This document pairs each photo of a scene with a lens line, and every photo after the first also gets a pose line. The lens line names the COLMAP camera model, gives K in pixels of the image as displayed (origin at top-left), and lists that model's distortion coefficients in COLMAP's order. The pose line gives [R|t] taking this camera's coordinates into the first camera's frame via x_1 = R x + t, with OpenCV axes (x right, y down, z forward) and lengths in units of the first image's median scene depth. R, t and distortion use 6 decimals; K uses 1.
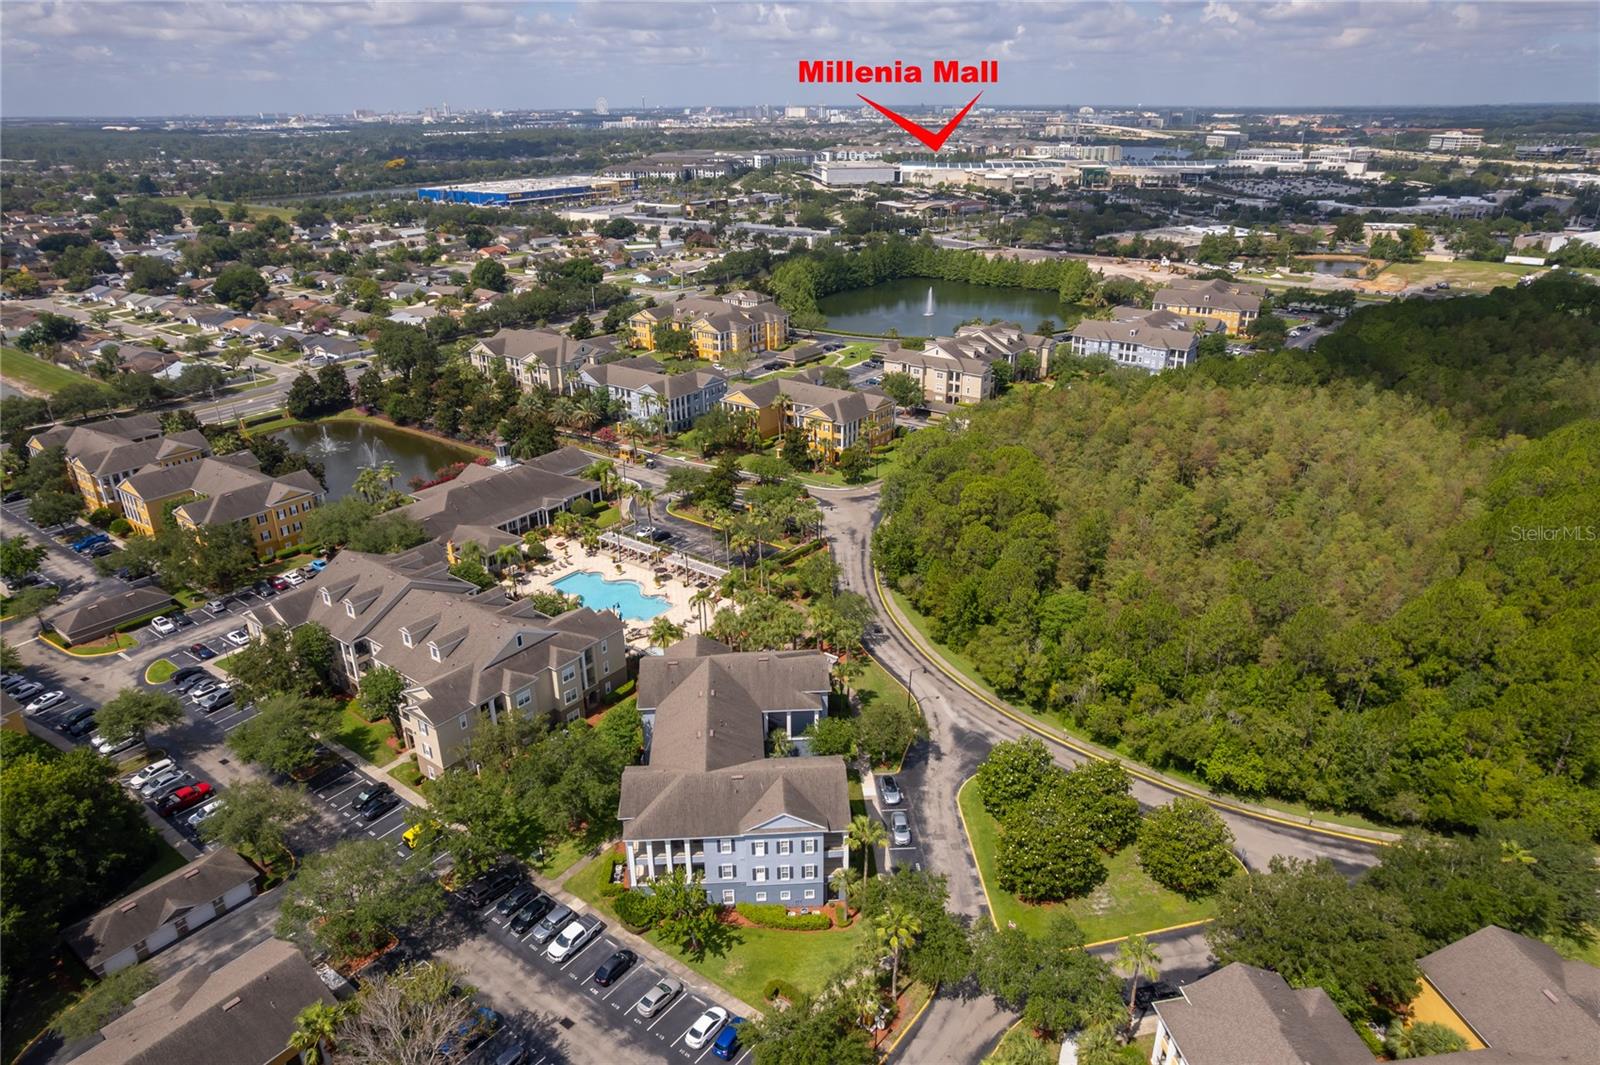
lens RADIAL K [[1026.0, 0, 810.2], [0, 1026.0, 538.9], [0, 0, 1]] dist [-0.089845, 0.087721]
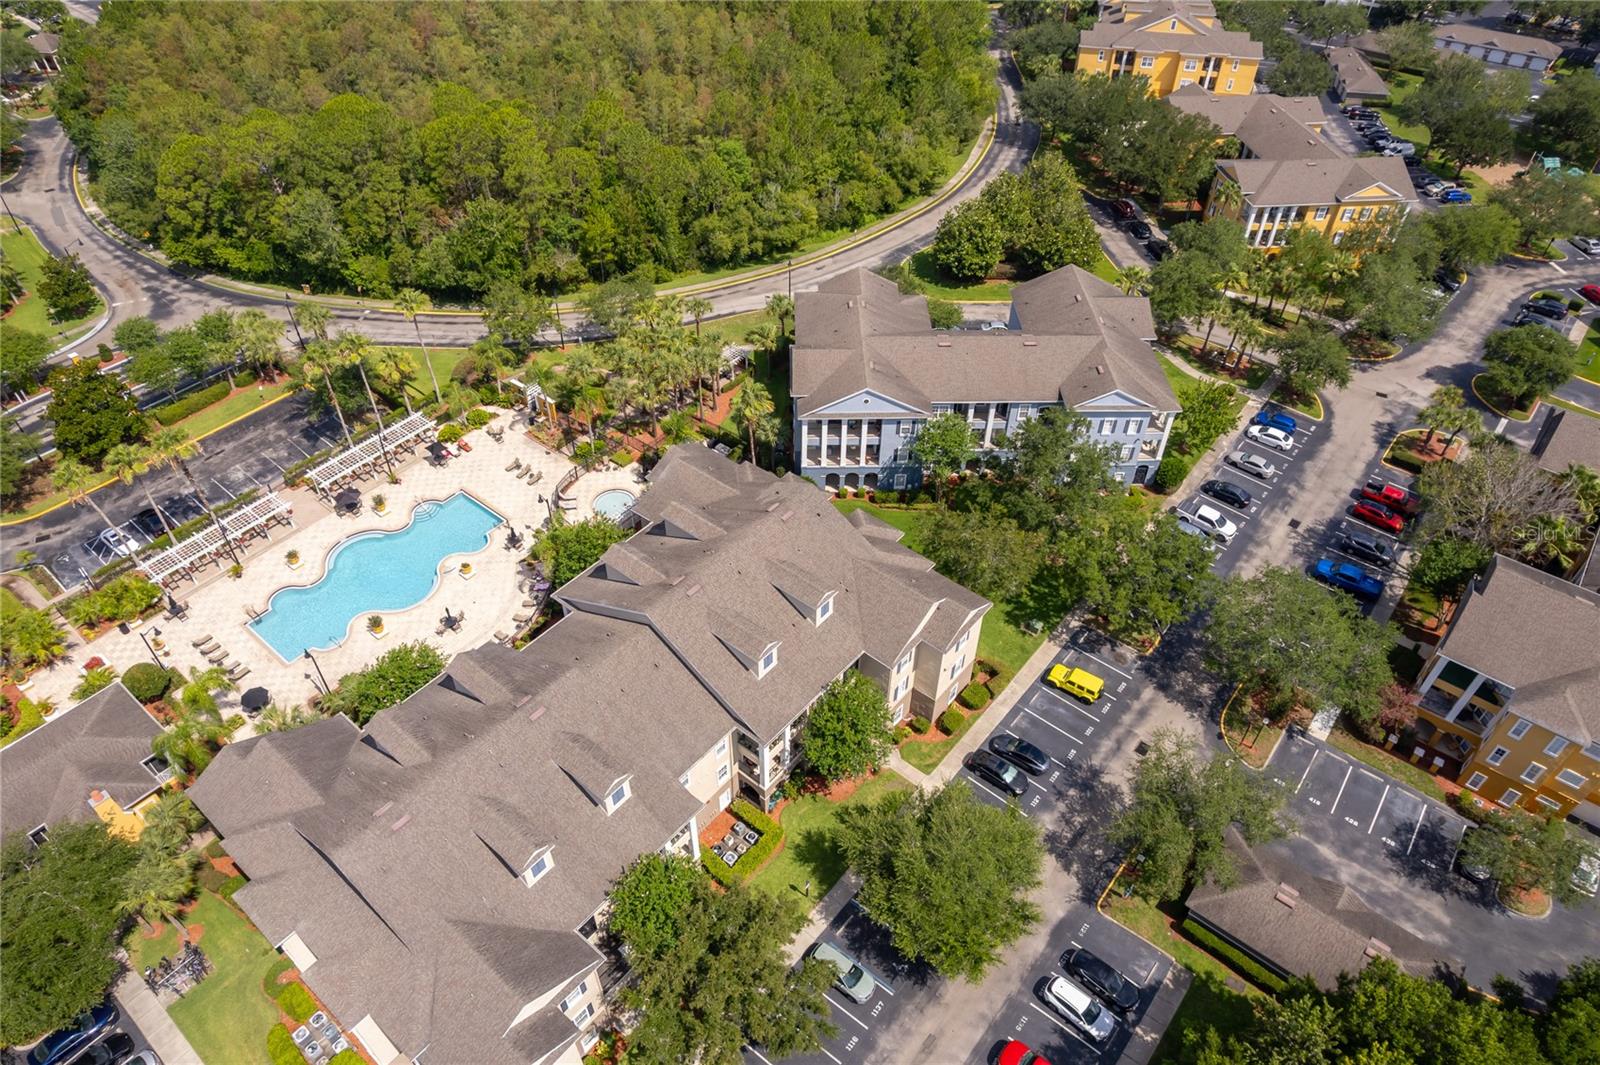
lens RADIAL K [[1026.0, 0, 810.2], [0, 1026.0, 538.9], [0, 0, 1]] dist [-0.089845, 0.087721]
pose [[0.040579, -0.678199, 0.733757, -0.519474], [0.388296, 0.687344, 0.613827, -0.181043], [-0.920641, 0.260007, 0.291234, 0.568586]]
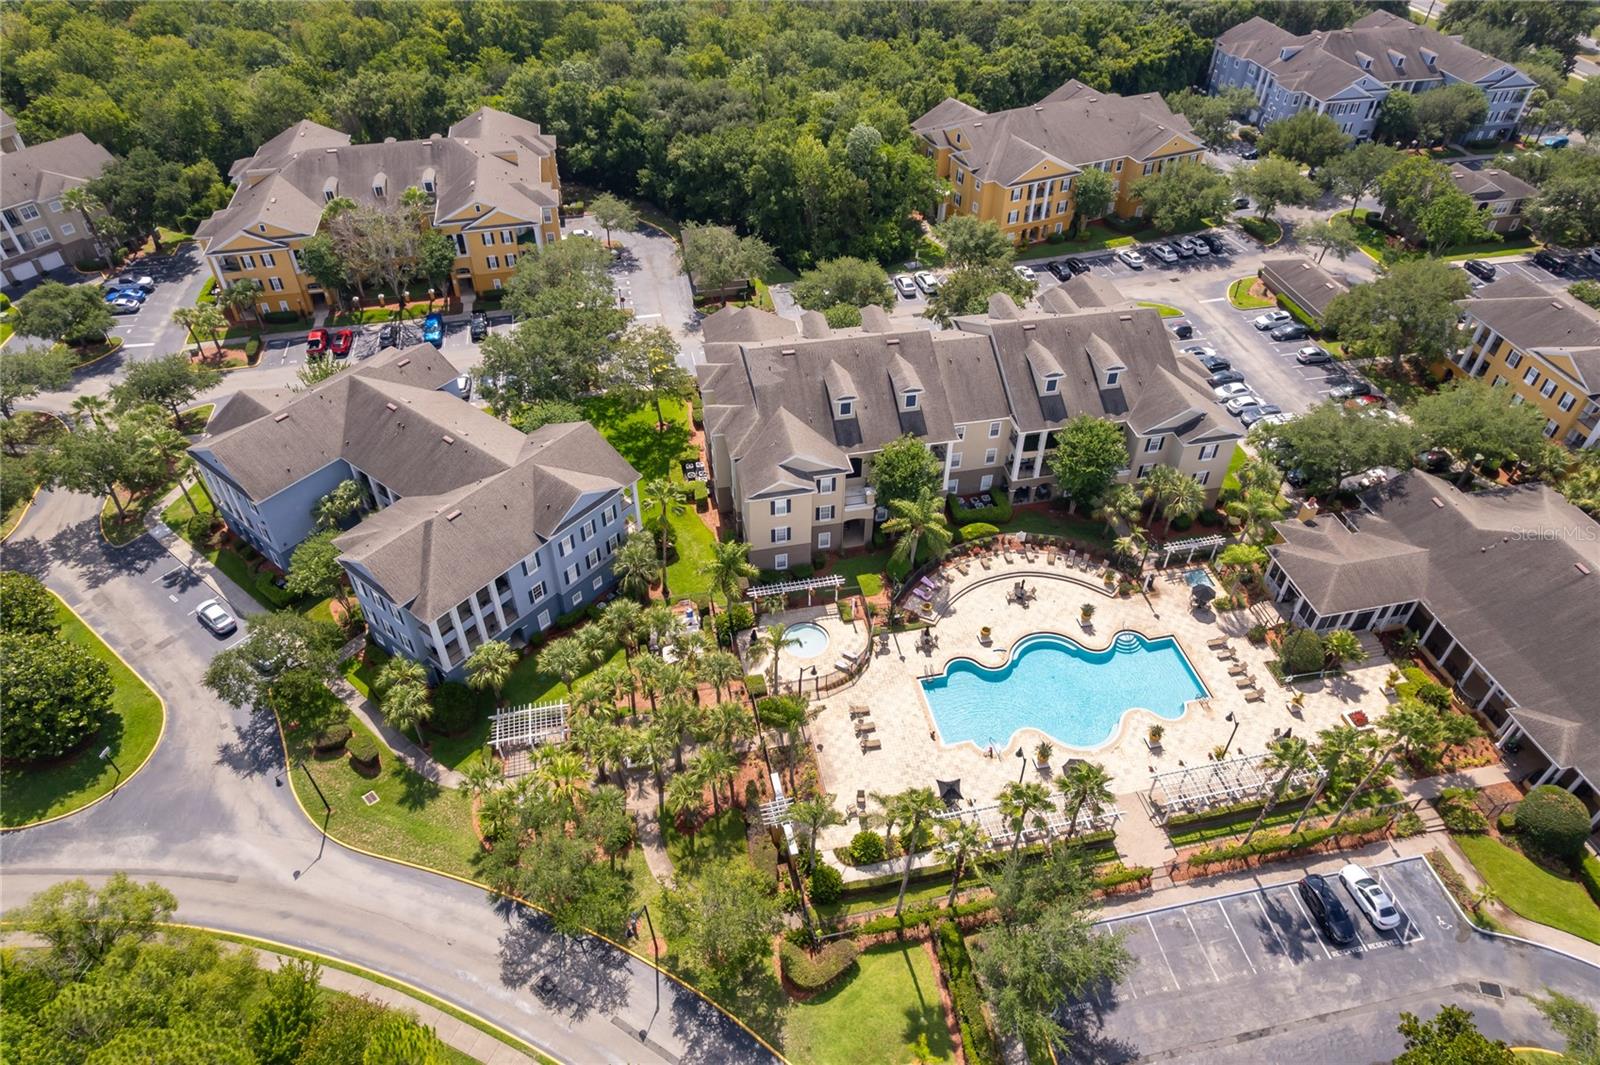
lens RADIAL K [[1026.0, 0, 810.2], [0, 1026.0, 538.9], [0, 0, 1]] dist [-0.089845, 0.087721]
pose [[-0.661511, 0.503927, -0.555393, 0.112468], [-0.298705, 0.502254, 0.811490, -0.313323], [0.687880, 0.702708, -0.181721, 0.865401]]
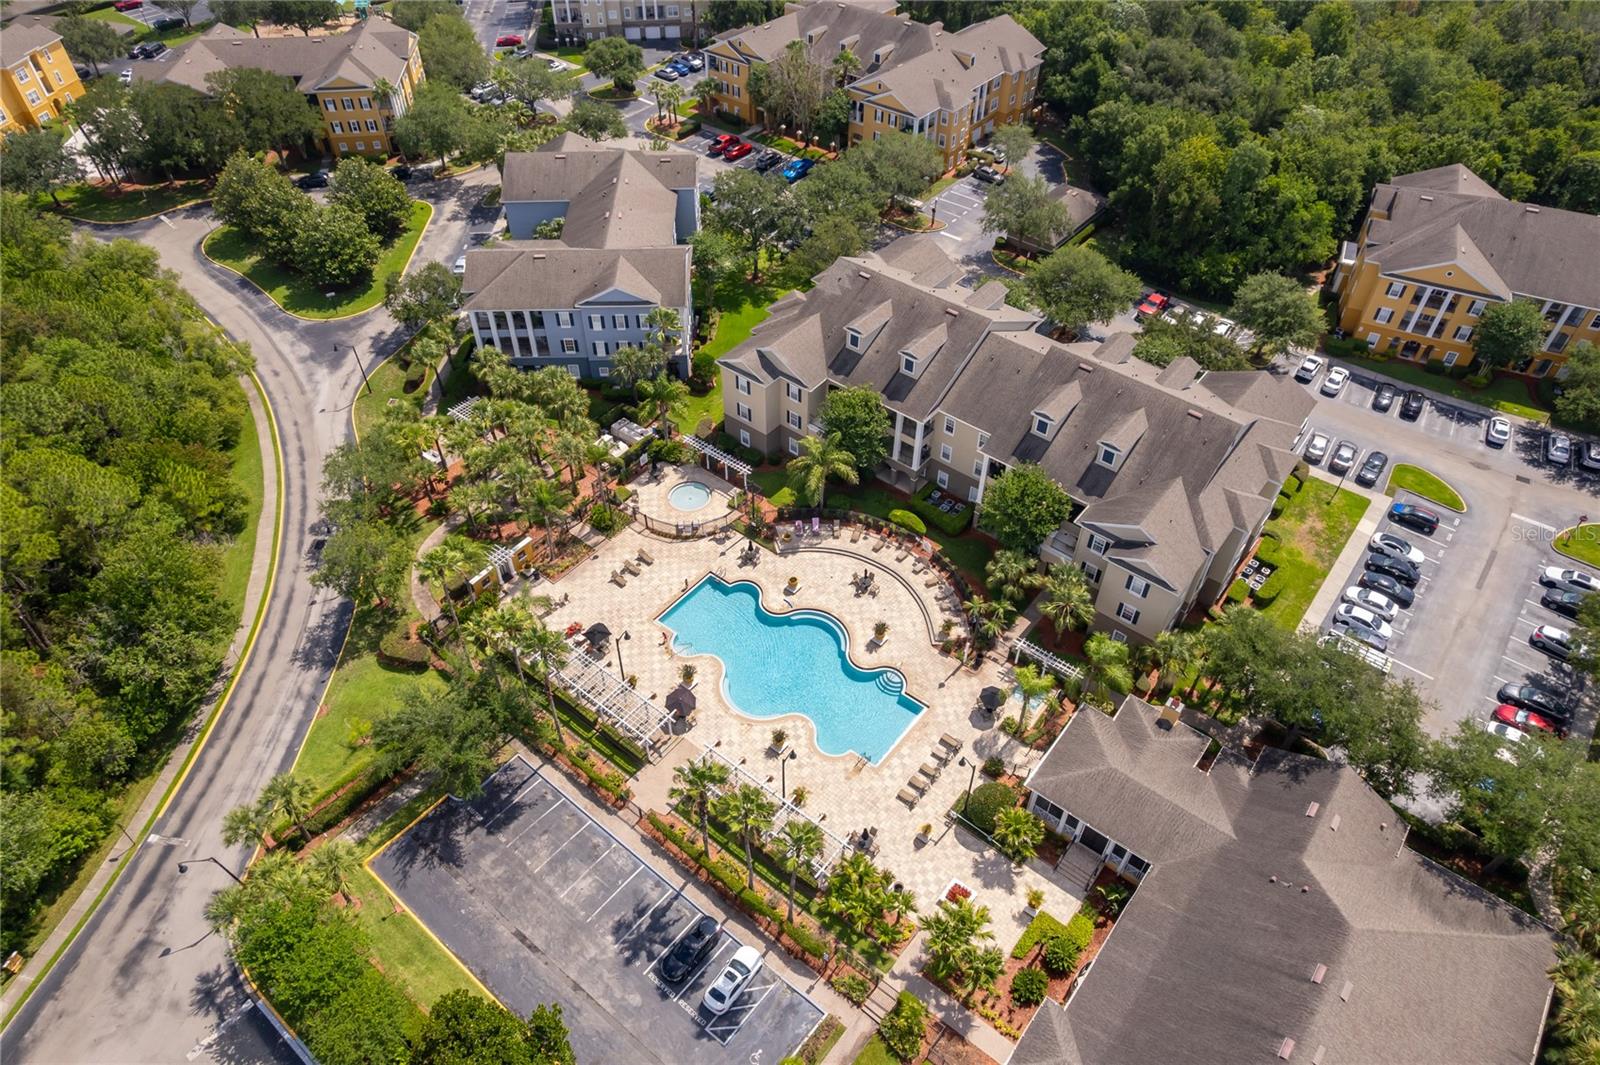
lens RADIAL K [[1032.3, 0, 805.9], [0, 1032.3, 532.2], [0, 0, 1]] dist [-0.082199, 0.078015]
pose [[-0.999388, -0.024240, 0.025216, -0.195975], [0.014403, 0.371789, 0.928206, -0.387178], [-0.031875, 0.928001, -0.371212, 1.020866]]
